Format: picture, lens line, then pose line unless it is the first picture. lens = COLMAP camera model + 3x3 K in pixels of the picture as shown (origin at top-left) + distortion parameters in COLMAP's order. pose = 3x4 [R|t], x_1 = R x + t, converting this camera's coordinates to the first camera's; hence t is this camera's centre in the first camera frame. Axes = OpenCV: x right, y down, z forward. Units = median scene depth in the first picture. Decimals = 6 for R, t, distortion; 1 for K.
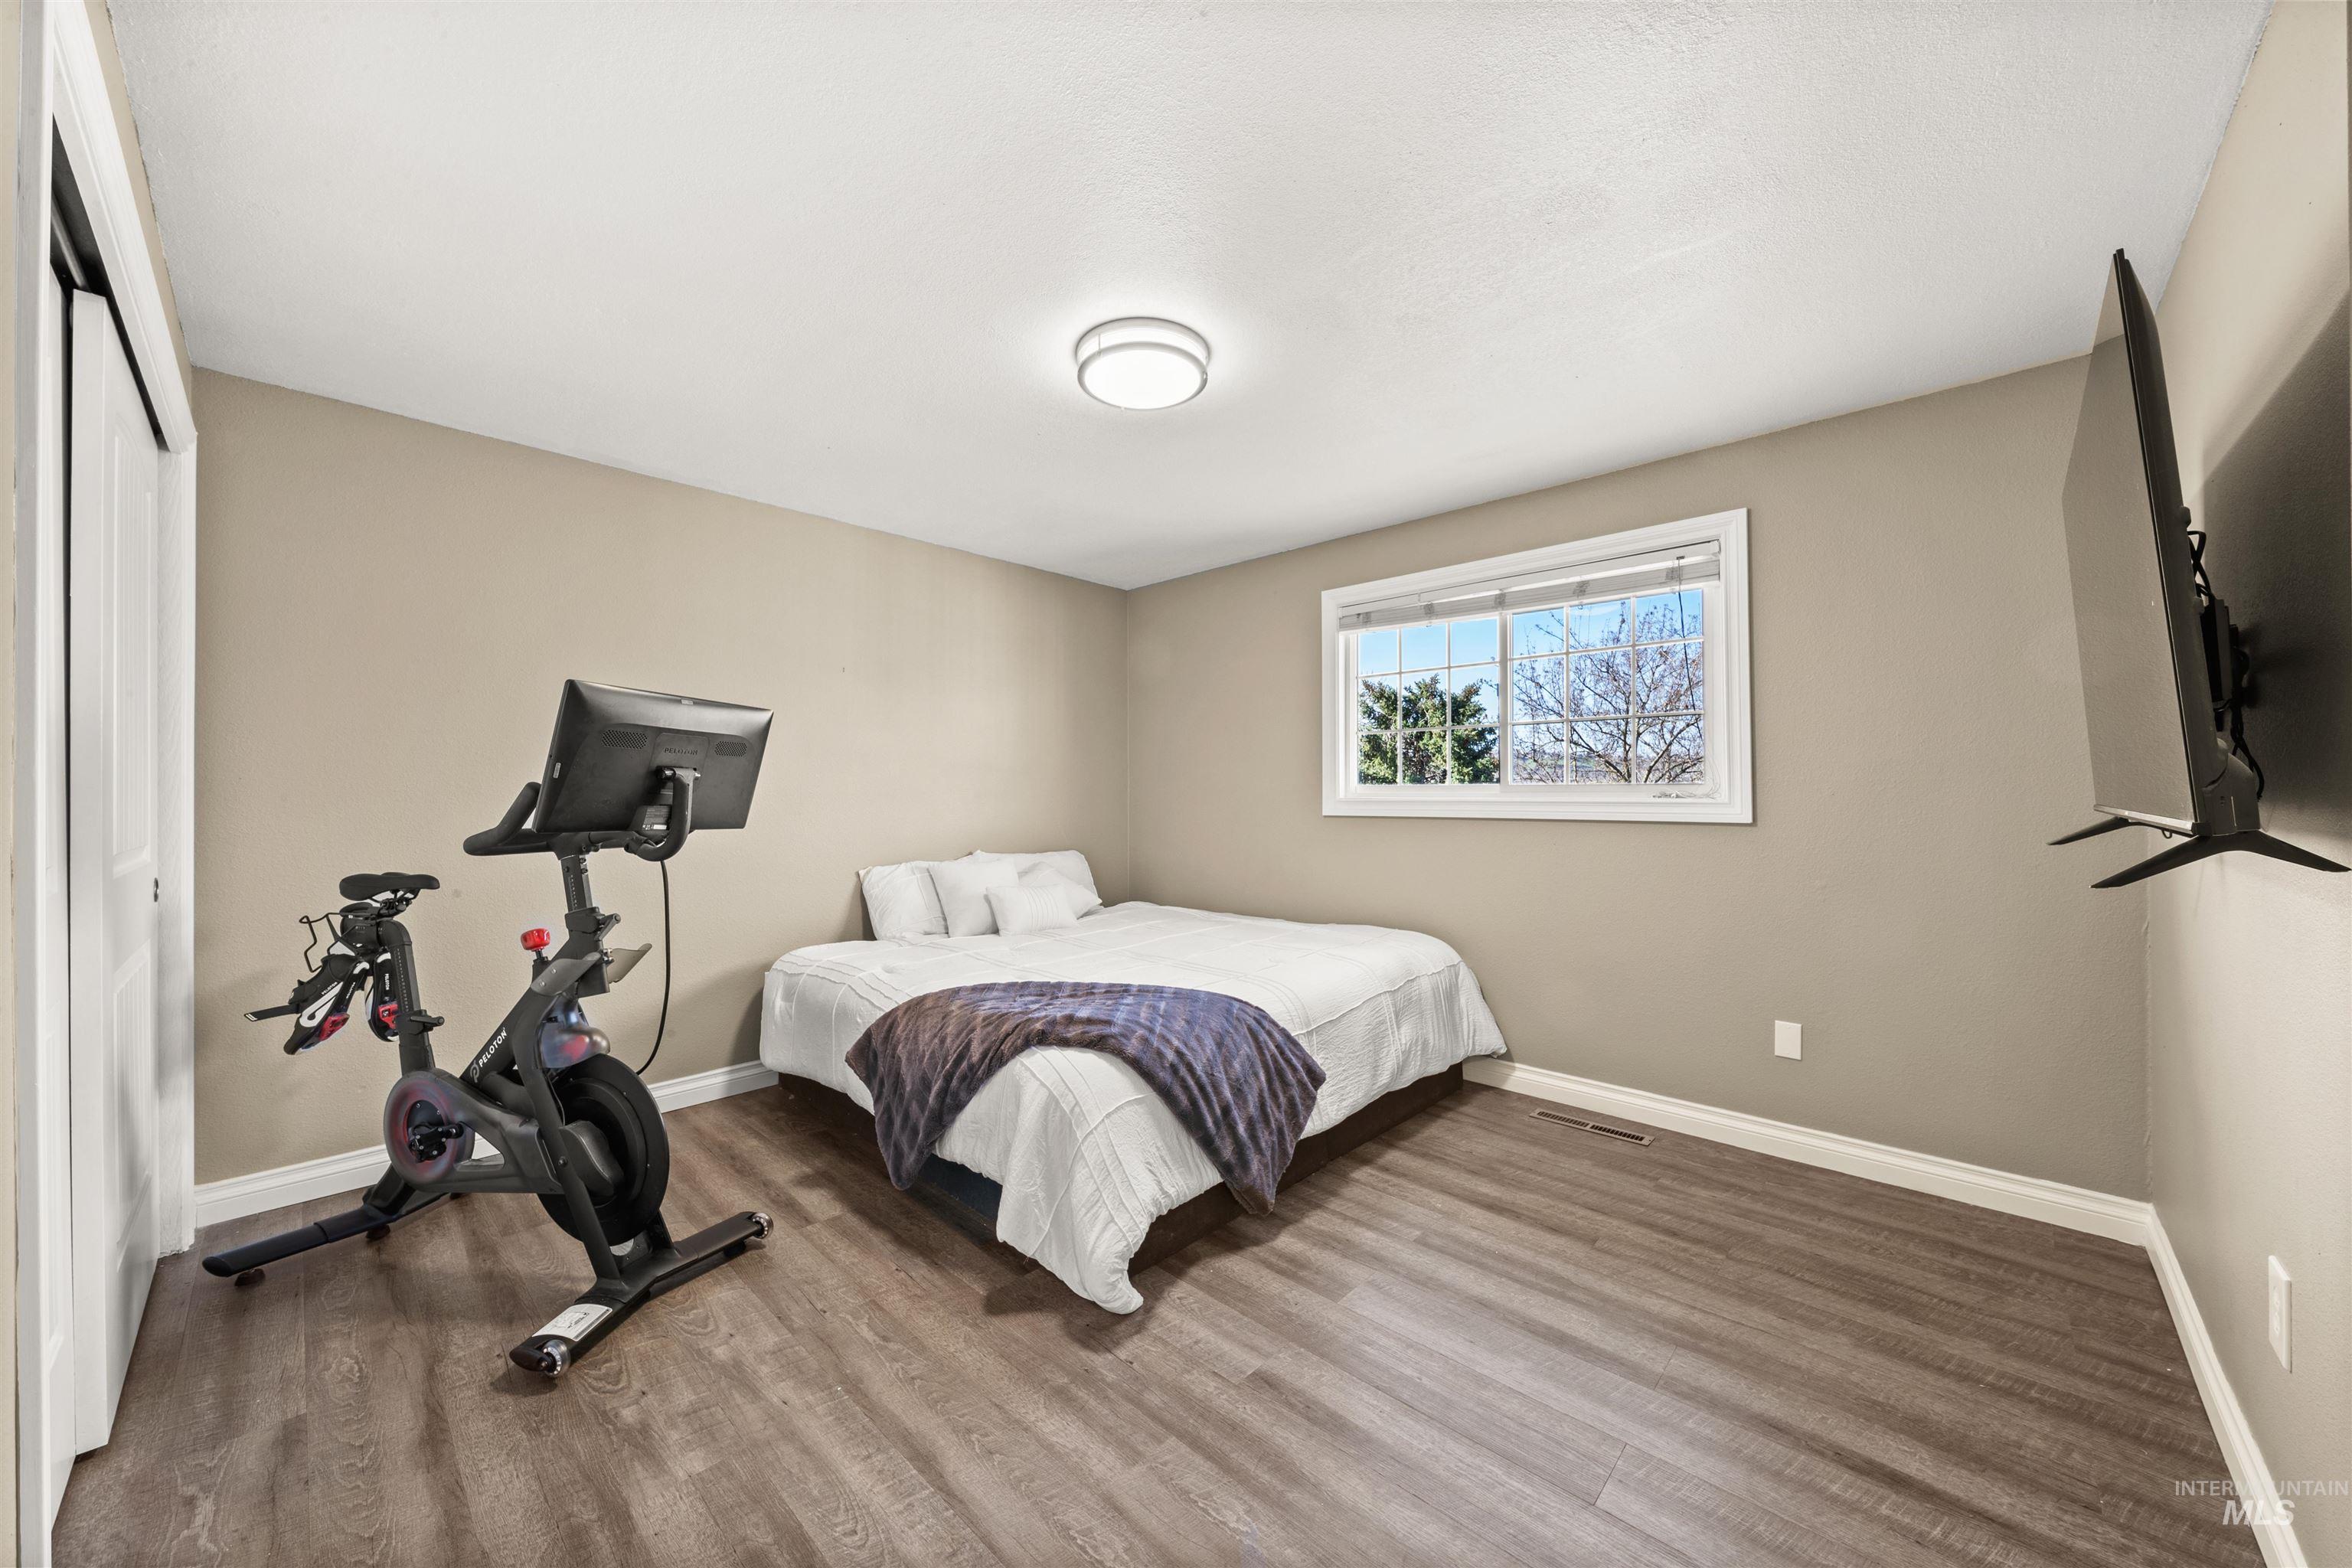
lens RADIAL K [[844.8, 0, 1176.0], [0, 844.8, 784.0], [0, 0, 1]] dist [-0.000507, -0.000078]
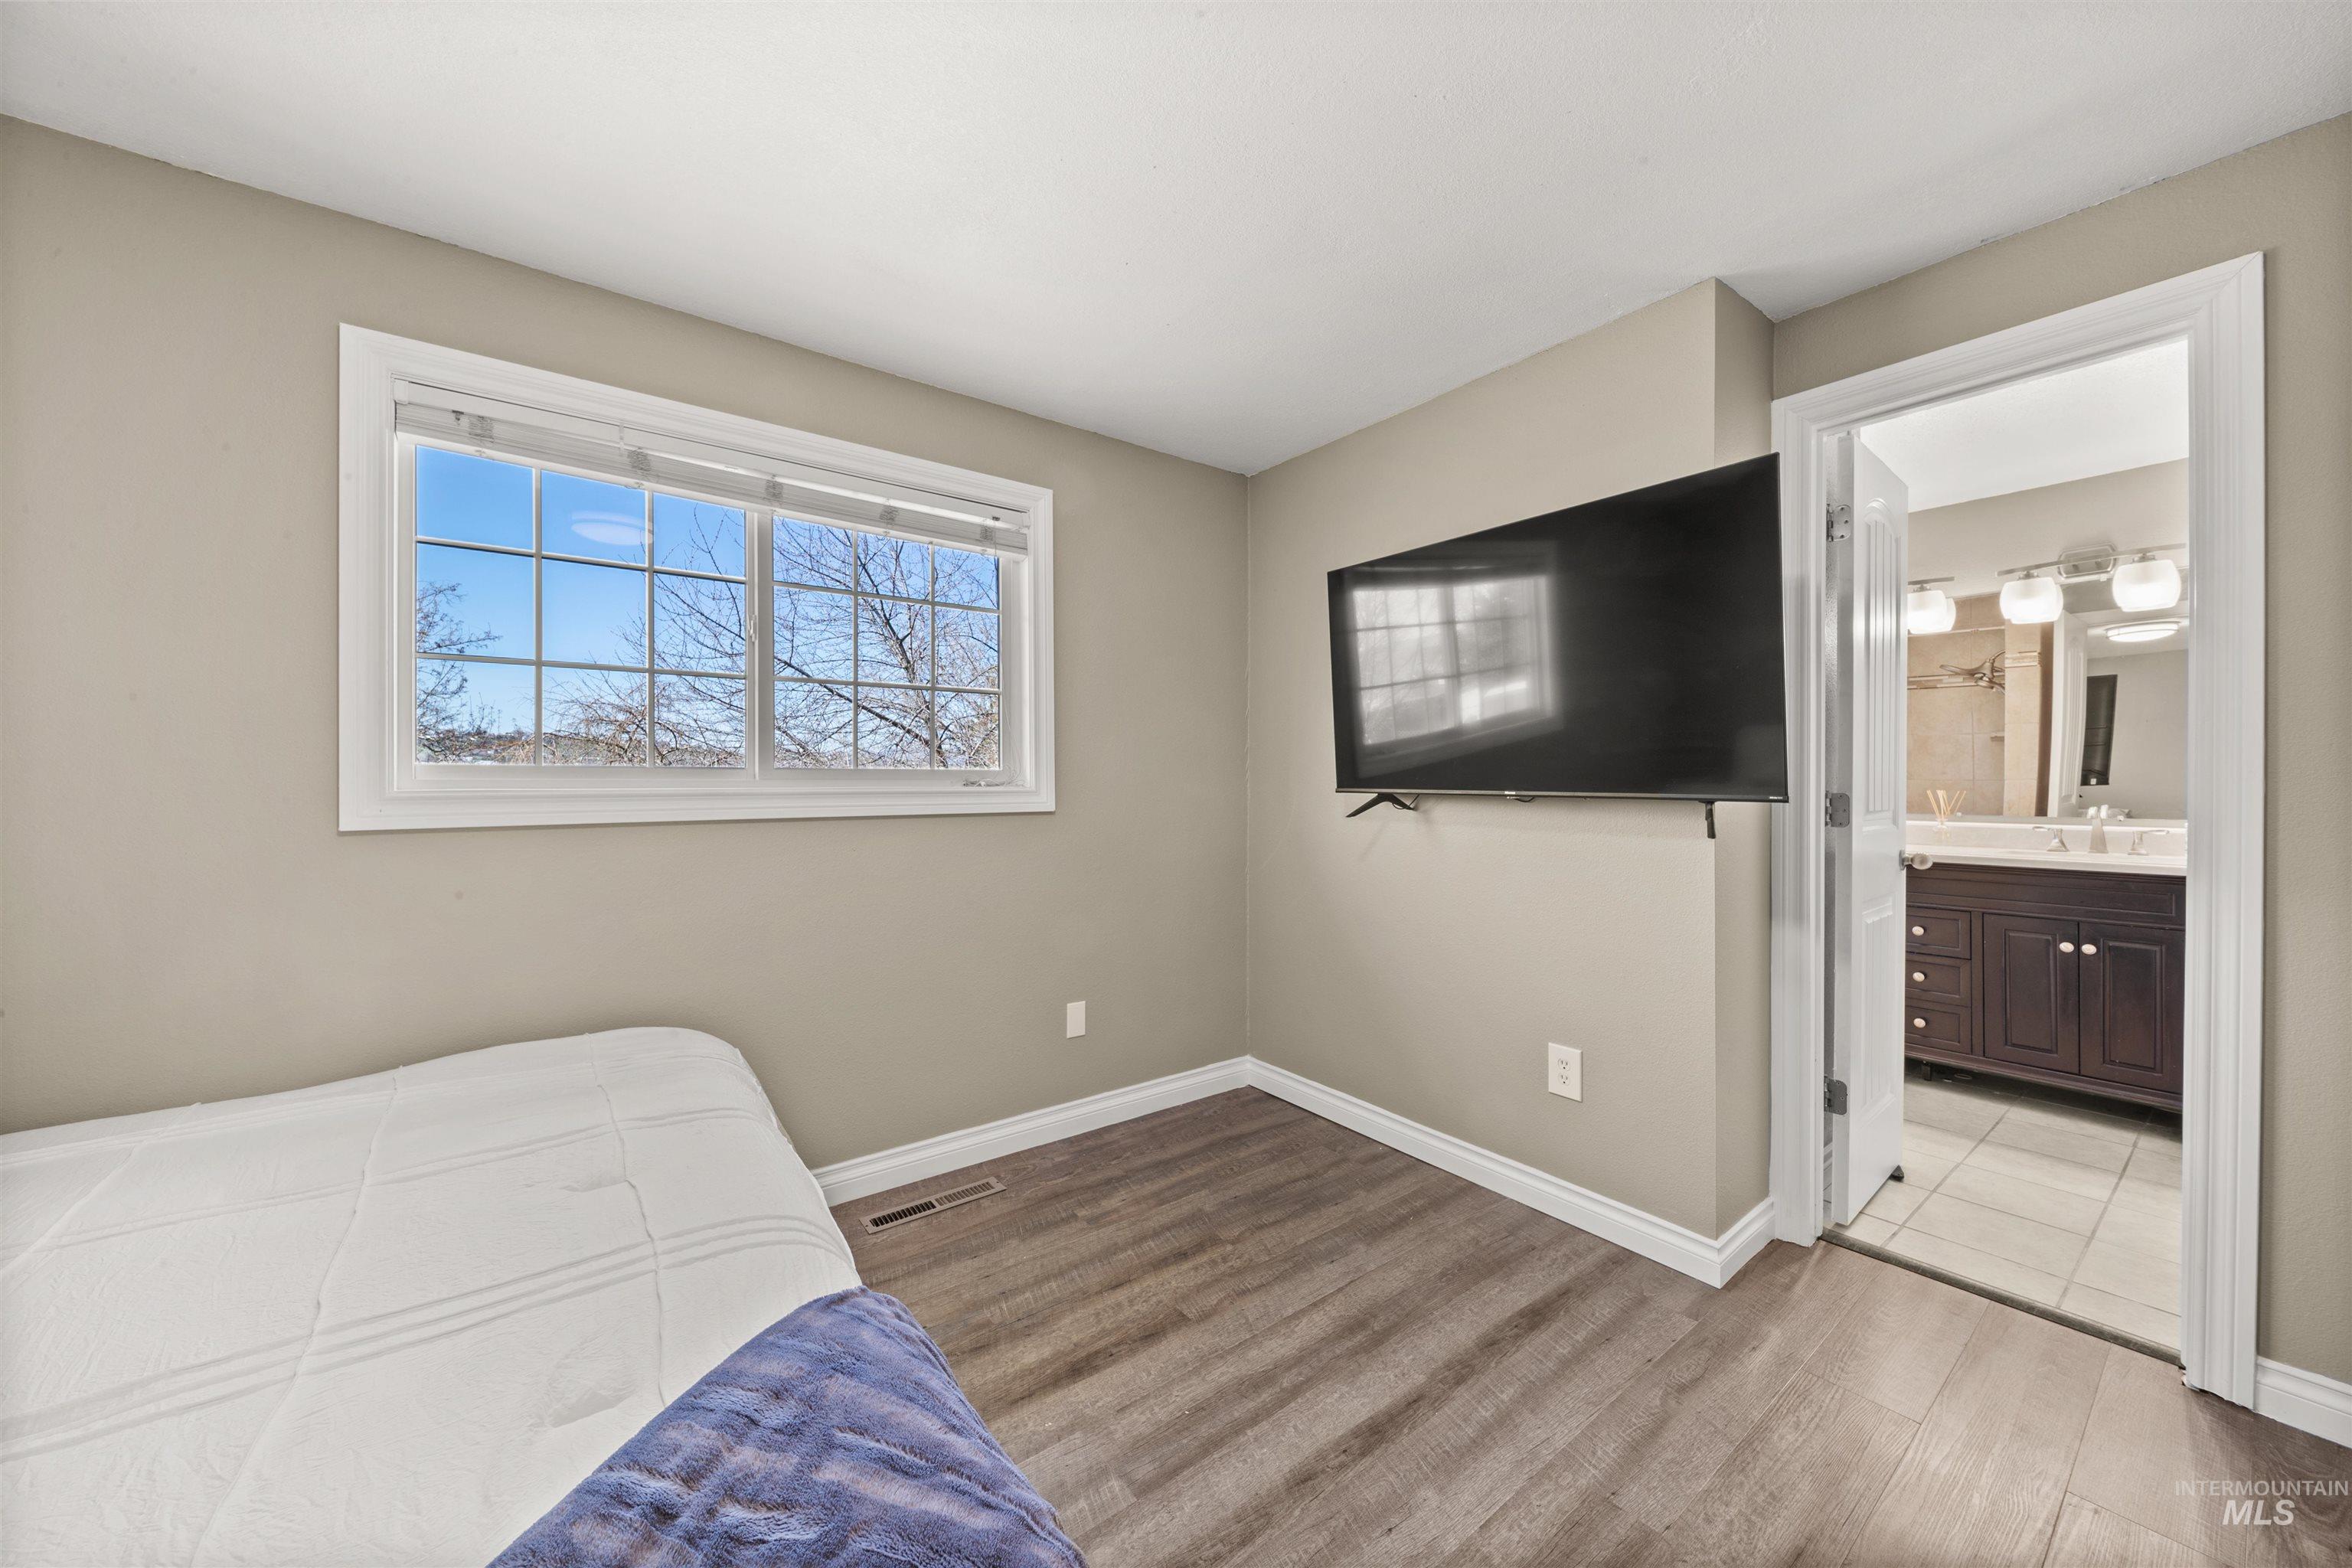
lens RADIAL K [[833.5, 0, 1169.9], [0, 833.5, 777.3], [0, 0, 1]] dist [-0.000529, -0.000077]
pose [[0.165353, 0.004742, 0.986223, -0.287599], [-0.010166, 0.999944, -0.003103, 0.009560], [-0.986182, -0.009513, 0.165392, 0.782948]]
